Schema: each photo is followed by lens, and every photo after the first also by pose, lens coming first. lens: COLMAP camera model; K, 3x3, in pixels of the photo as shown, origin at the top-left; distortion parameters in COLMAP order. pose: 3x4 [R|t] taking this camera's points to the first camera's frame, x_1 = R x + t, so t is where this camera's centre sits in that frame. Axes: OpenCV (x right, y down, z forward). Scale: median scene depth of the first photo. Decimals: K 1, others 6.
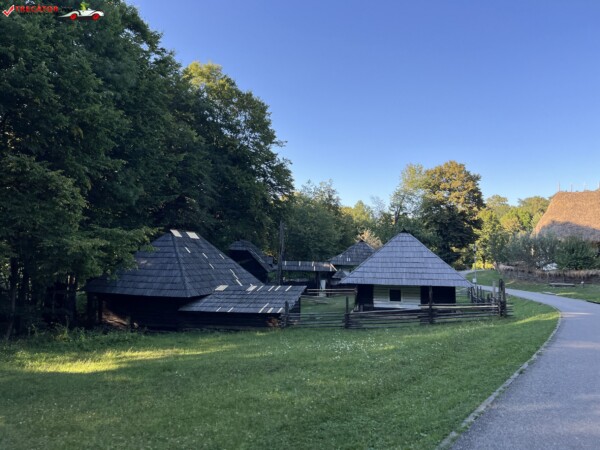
lens RADIAL K [[447.8, 0, 299.7], [0, 447.8, 225.8], [0, 0, 1]] dist [0.005879, -0.003133]
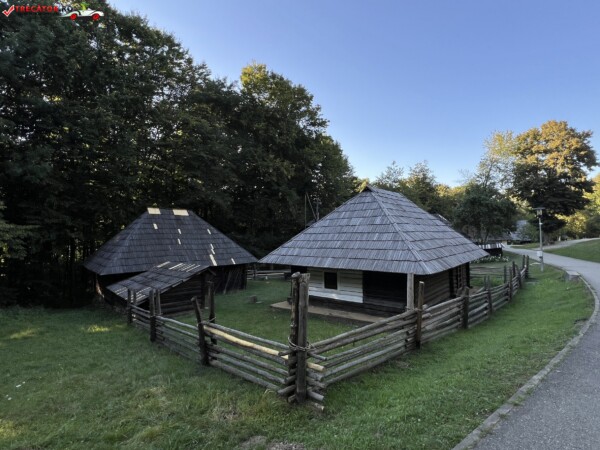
lens RADIAL K [[300.5, 0, 300.5], [0, 300.5, 224.3], [0, 0, 1]] dist [0.001465, -0.000352]
pose [[0.897918, -0.036339, -0.438659, 0.149127], [0.057174, 0.997772, 0.034375, 0.018546], [0.436433, -0.055946, 0.897996, 0.218520]]
